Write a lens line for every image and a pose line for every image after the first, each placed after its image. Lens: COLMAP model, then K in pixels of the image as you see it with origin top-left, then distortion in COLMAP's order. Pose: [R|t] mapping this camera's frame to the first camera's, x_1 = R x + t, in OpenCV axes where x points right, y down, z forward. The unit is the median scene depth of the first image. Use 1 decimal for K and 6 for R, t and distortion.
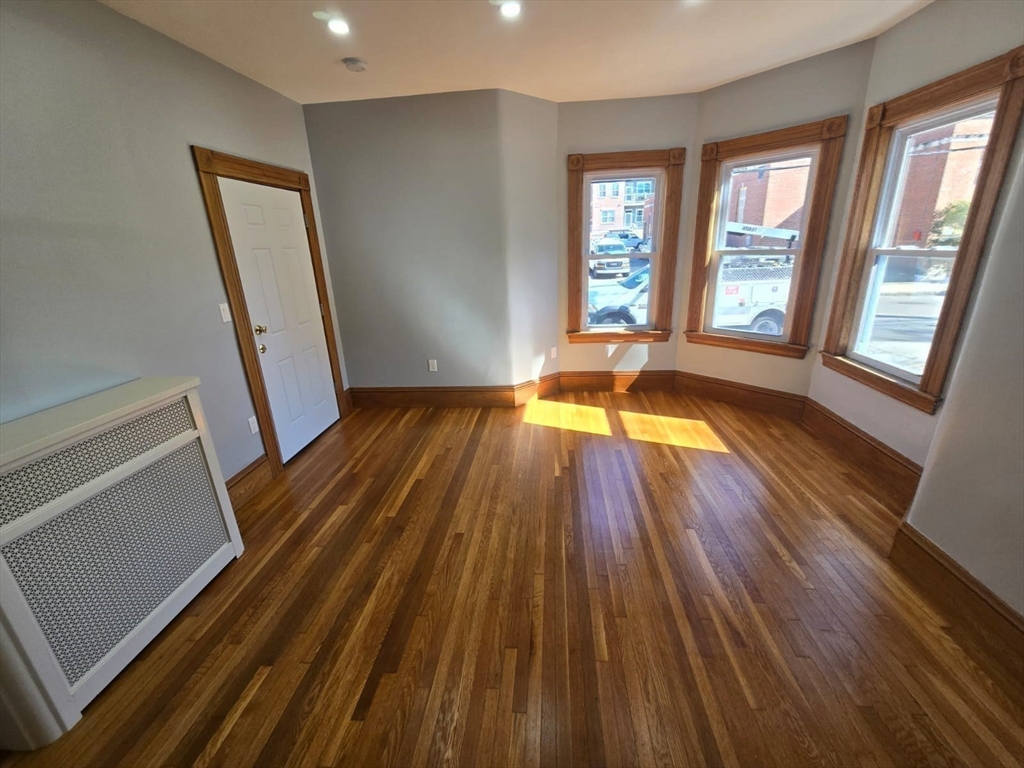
lens RADIAL K [[420.6, 0, 512.7], [0, 420.6, 380.0], [0, 0, 1]] dist [0.000191, 0.000109]
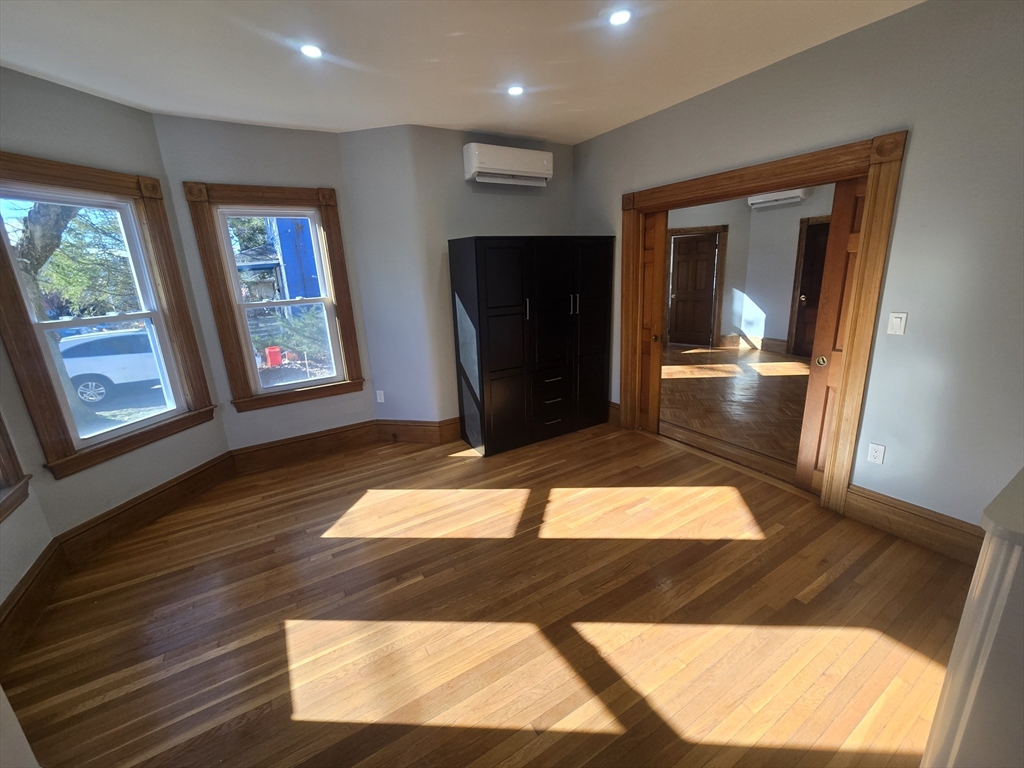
lens RADIAL K [[414.8, 0, 511.8], [0, 414.8, 382.7], [0, 0, 1]] dist [-0.012724, -0.000073]
pose [[-0.589339, -0.139263, 0.795792, -0.401263], [0.321519, 0.863233, 0.389172, -0.236122], [-0.741151, 0.485216, -0.463962, 0.783297]]
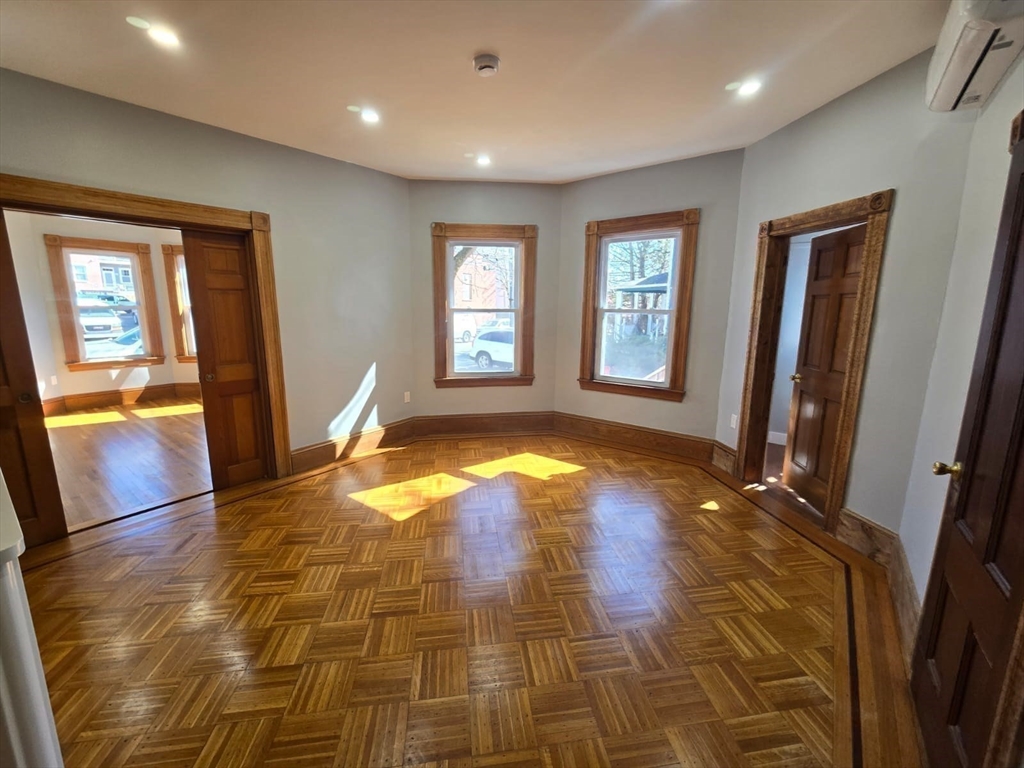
lens RADIAL K [[420.6, 0, 513.4], [0, 420.6, 380.8], [0, 0, 1]] dist [0.000191, 0.000109]
pose [[0.534521, -0.104726, 0.838642, -0.261823], [0.232445, 0.972242, -0.026742, 0.340077], [-0.812562, 0.209232, 0.544027, -0.935029]]
